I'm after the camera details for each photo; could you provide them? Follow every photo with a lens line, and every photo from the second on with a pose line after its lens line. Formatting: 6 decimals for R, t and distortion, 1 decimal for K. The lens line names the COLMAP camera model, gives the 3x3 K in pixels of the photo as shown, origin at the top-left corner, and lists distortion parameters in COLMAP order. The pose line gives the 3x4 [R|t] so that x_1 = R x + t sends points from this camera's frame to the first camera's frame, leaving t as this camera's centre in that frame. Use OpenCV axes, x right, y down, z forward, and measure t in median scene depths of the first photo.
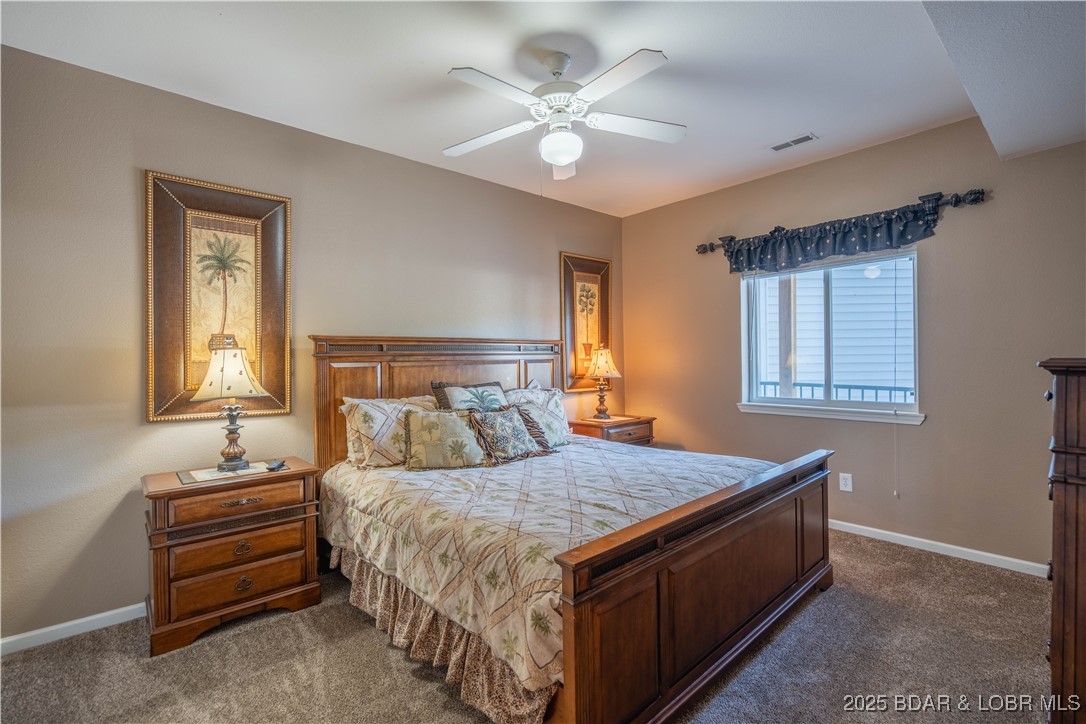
lens RADIAL K [[503.9, 0, 545.1], [0, 503.9, 360.4], [0, 0, 1]] dist [-0.066094, 0.027213]
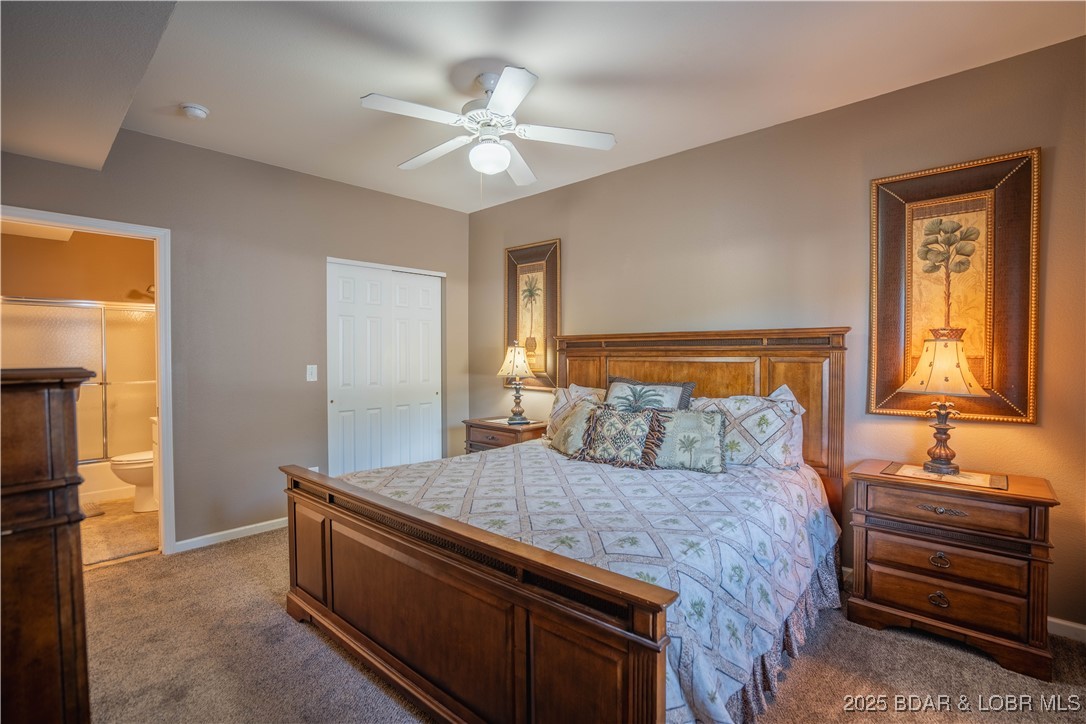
lens RADIAL K [[471.2, 0, 545.6], [0, 471.2, 355.0], [0, 0, 1]] dist [0.001480, 0.000537]
pose [[0.130078, 0.011675, -0.991435, 0.521599], [-0.008820, 0.999905, 0.010618, -0.007705], [0.991465, 0.007364, 0.130169, 0.510605]]
